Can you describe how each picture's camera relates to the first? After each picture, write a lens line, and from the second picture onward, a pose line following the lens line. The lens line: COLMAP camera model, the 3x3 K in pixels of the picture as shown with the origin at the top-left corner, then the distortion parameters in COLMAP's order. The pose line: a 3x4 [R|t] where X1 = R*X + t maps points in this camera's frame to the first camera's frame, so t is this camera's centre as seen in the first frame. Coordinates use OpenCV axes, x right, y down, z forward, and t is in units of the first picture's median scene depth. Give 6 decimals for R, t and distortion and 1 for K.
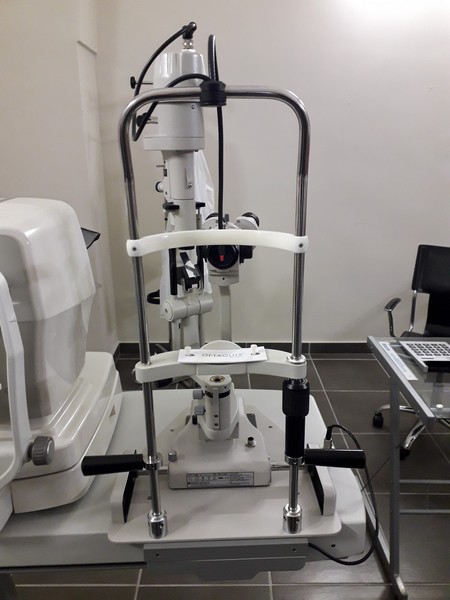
lens RADIAL K [[473.4, 0, 225.0], [0, 473.4, 300.0], [0, 0, 1]] dist [-0.002161, -0.000868]
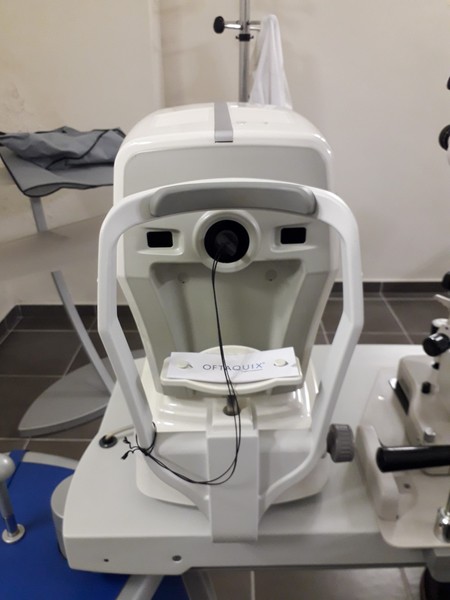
lens RADIAL K [[497.5, 0, 225.0], [0, 497.5, 300.0], [0, 0, 1]] dist [0.009464, 0.006720]
pose [[0.998045, -0.008485, -0.061913, -0.445412], [0.016320, 0.991748, 0.127162, -0.007871], [0.060323, -0.127924, 0.989948, 0.199285]]
